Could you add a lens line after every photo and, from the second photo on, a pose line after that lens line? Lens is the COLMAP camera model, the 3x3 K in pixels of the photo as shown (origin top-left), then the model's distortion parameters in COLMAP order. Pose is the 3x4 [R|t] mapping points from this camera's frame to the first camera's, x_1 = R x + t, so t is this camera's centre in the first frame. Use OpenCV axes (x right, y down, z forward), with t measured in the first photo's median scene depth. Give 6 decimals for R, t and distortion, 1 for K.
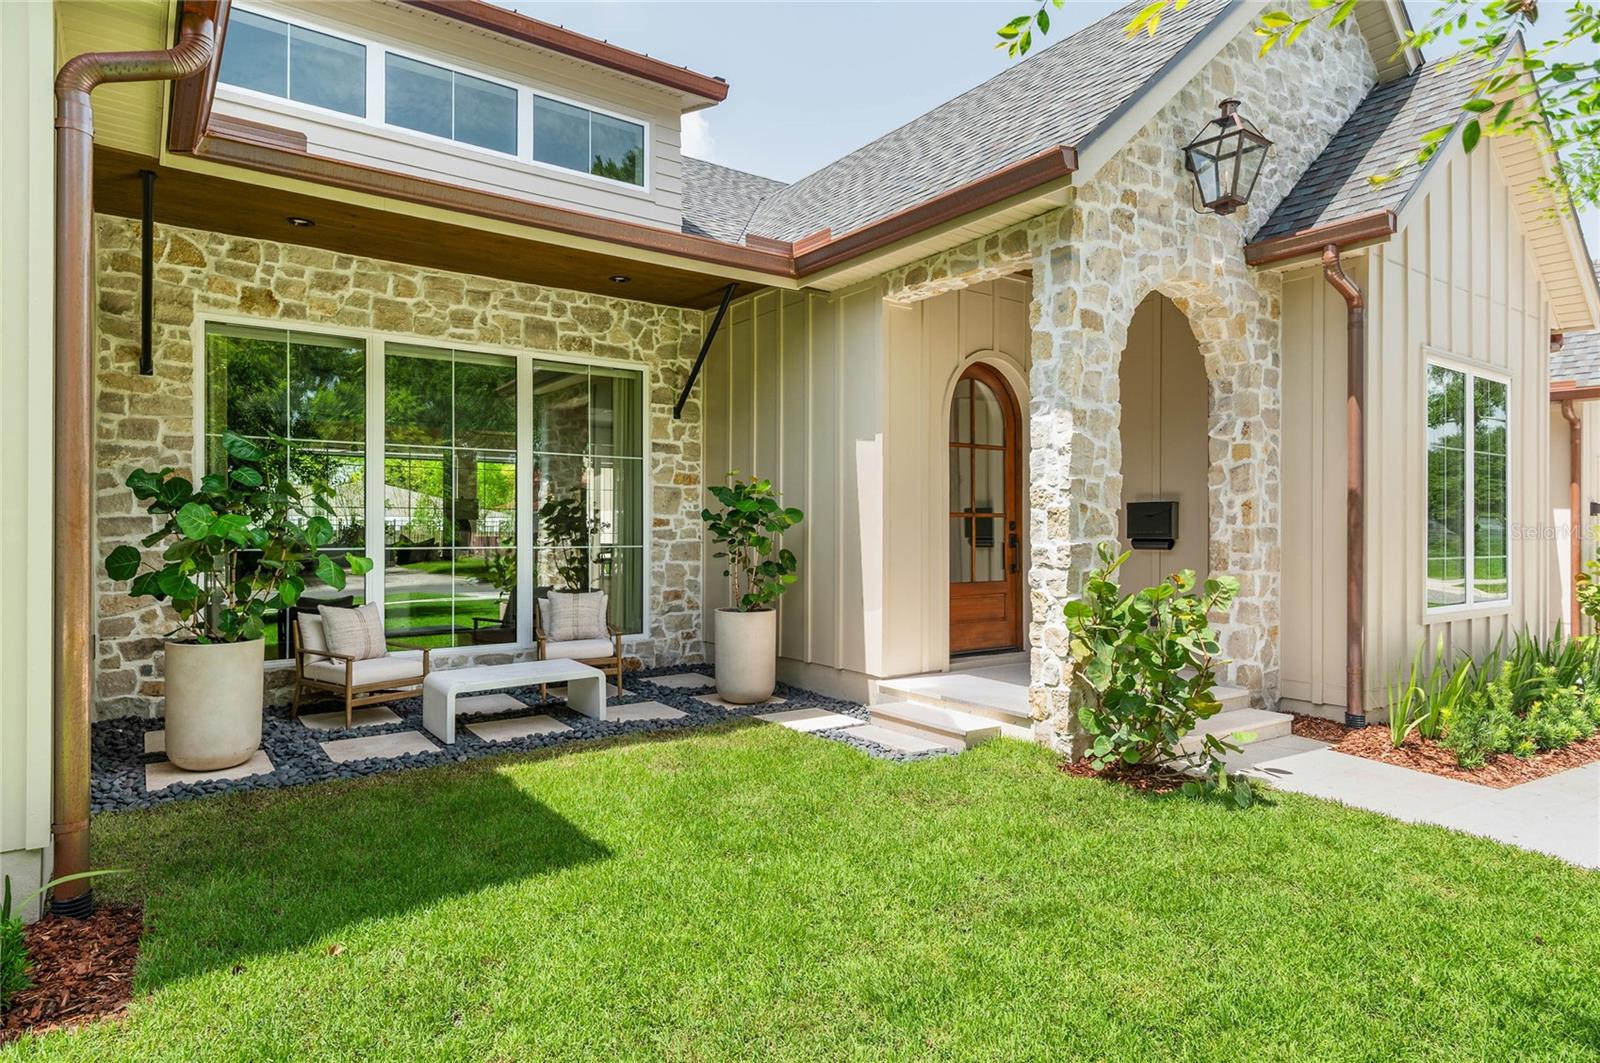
lens RADIAL K [[885.0, 0, 738.1], [0, 885.0, 525.8], [0, 0, 1]] dist [-0.000344, -0.000567]
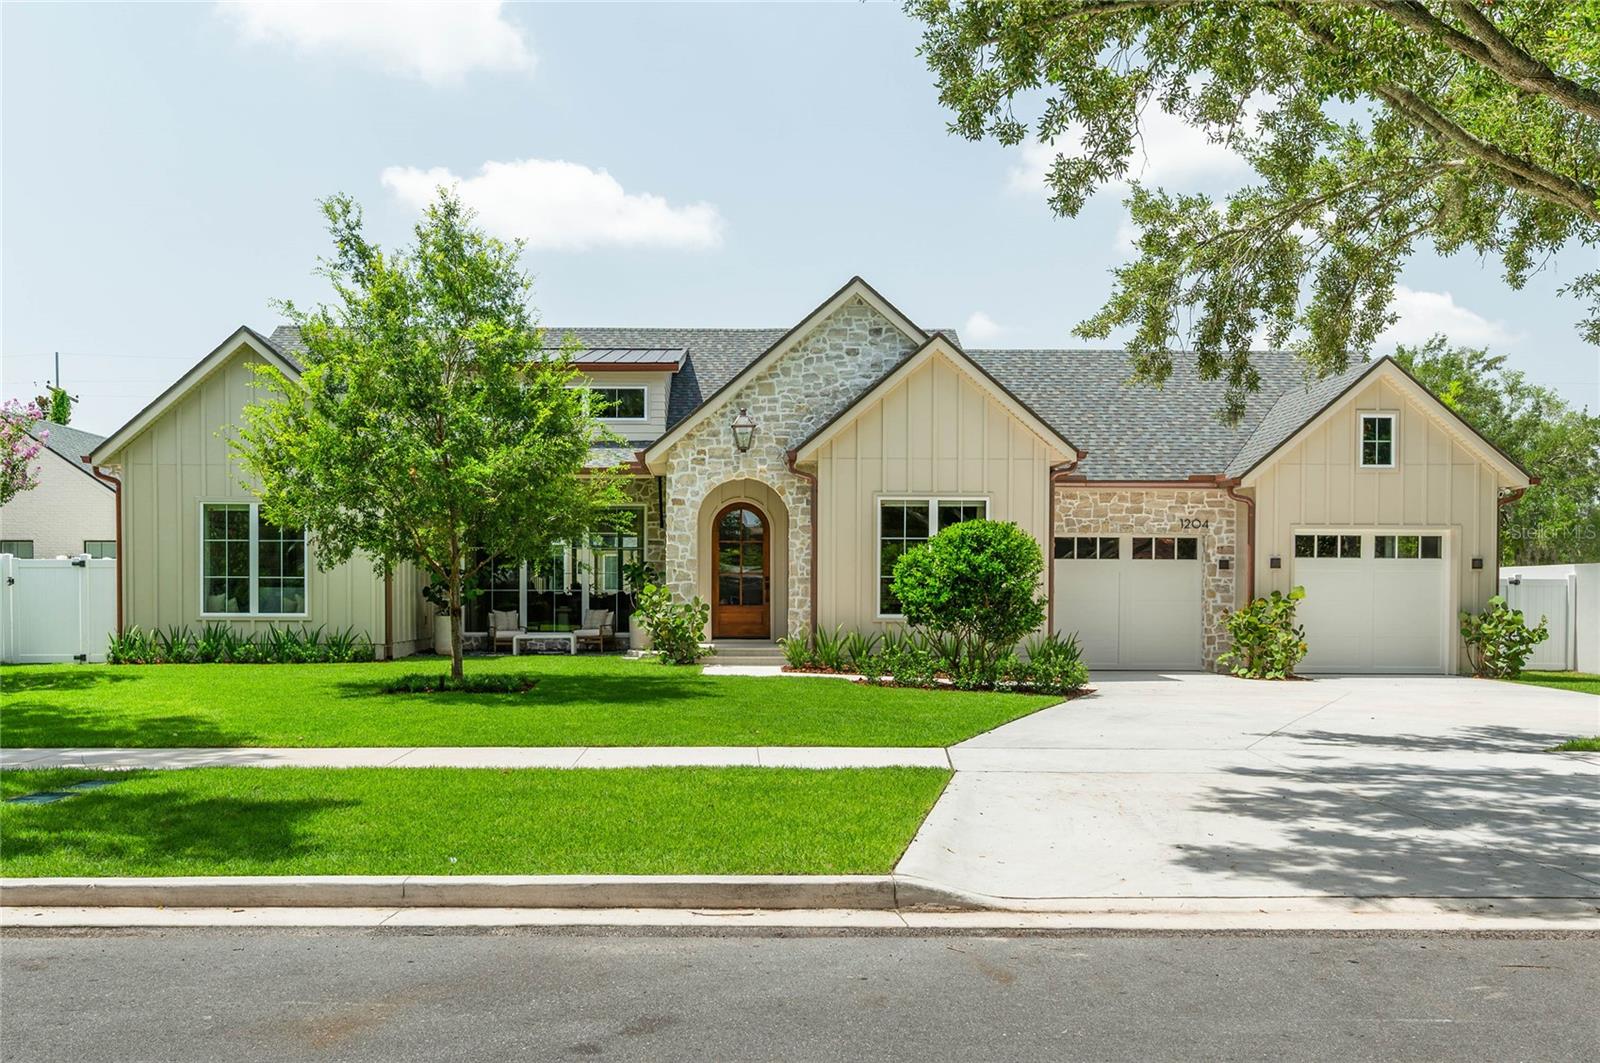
lens RADIAL K [[1263.8, 0, 733.3], [0, 1263.8, 609.6], [0, 0, 1]] dist [0.005232, -0.000053]
pose [[0.838532, 0.004050, -0.544838, 2.199357], [0.001623, 0.999949, 0.009931, 0.050983], [0.544851, -0.009212, 0.838482, -1.800386]]
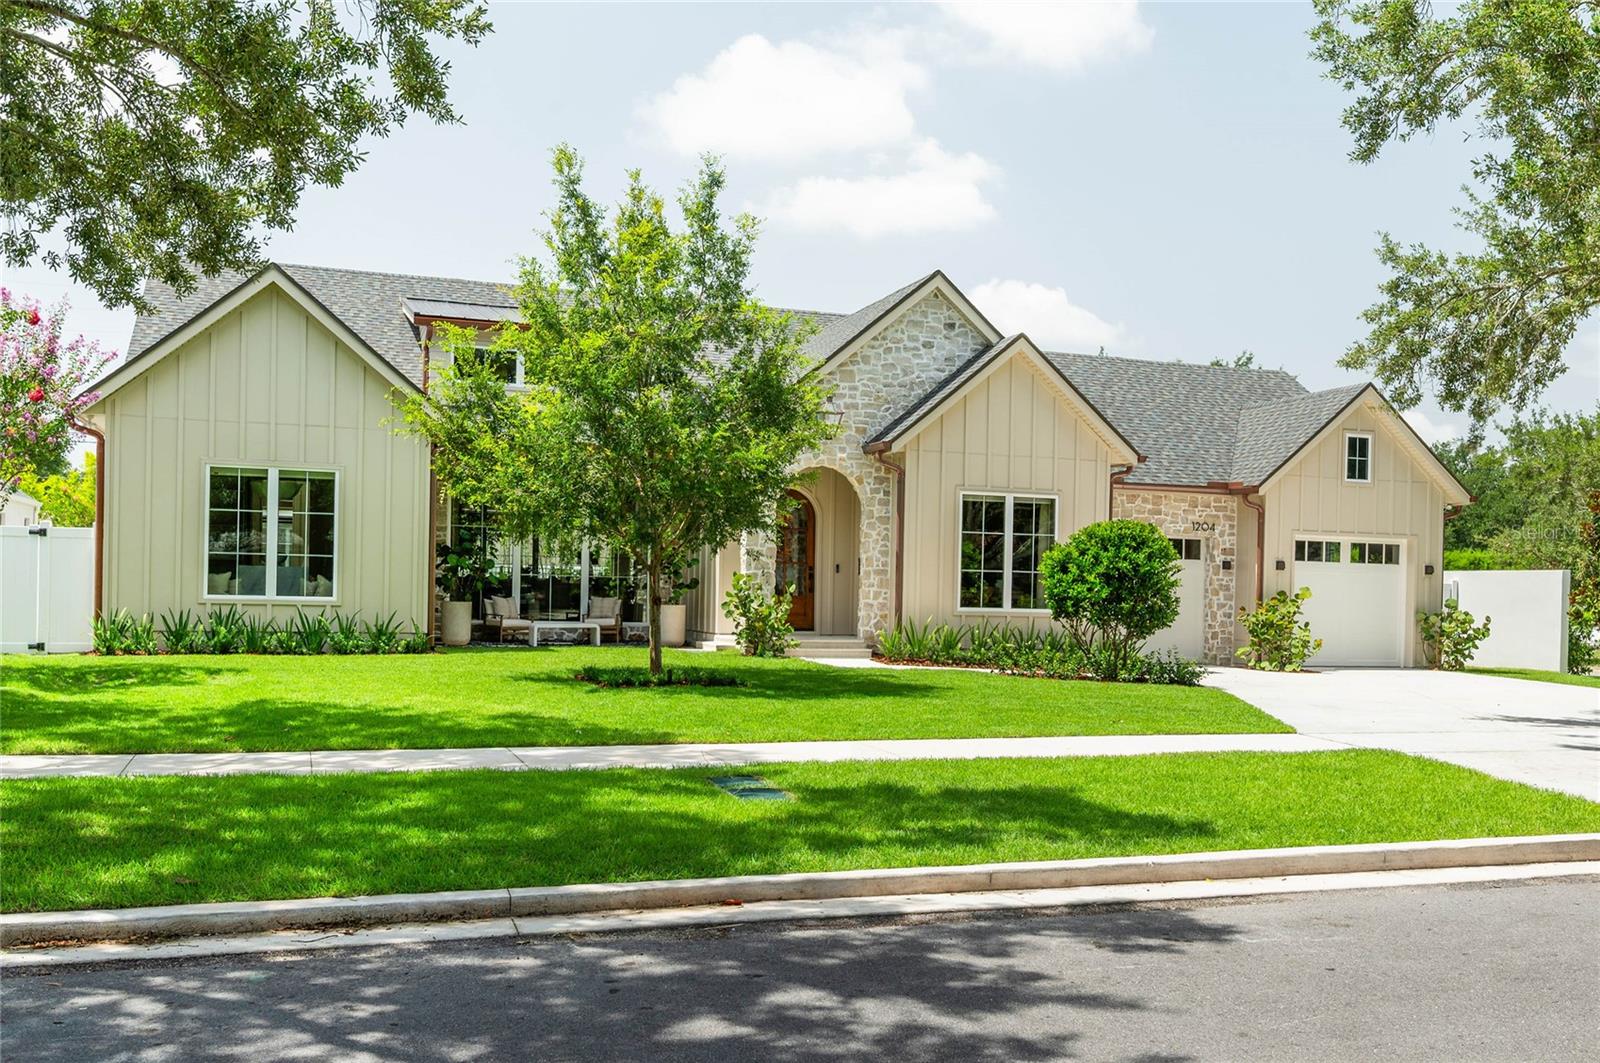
lens RADIAL K [[1383.2, 0, 799.8], [0, 1383.2, 590.3], [0, 0, 1]] dist [0.008602, 0.003328]
pose [[0.966666, 0.017674, -0.255431, 1.292725], [-0.017480, 0.999843, 0.003033, 0.047780], [0.255444, 0.001533, 0.966823, -2.419069]]
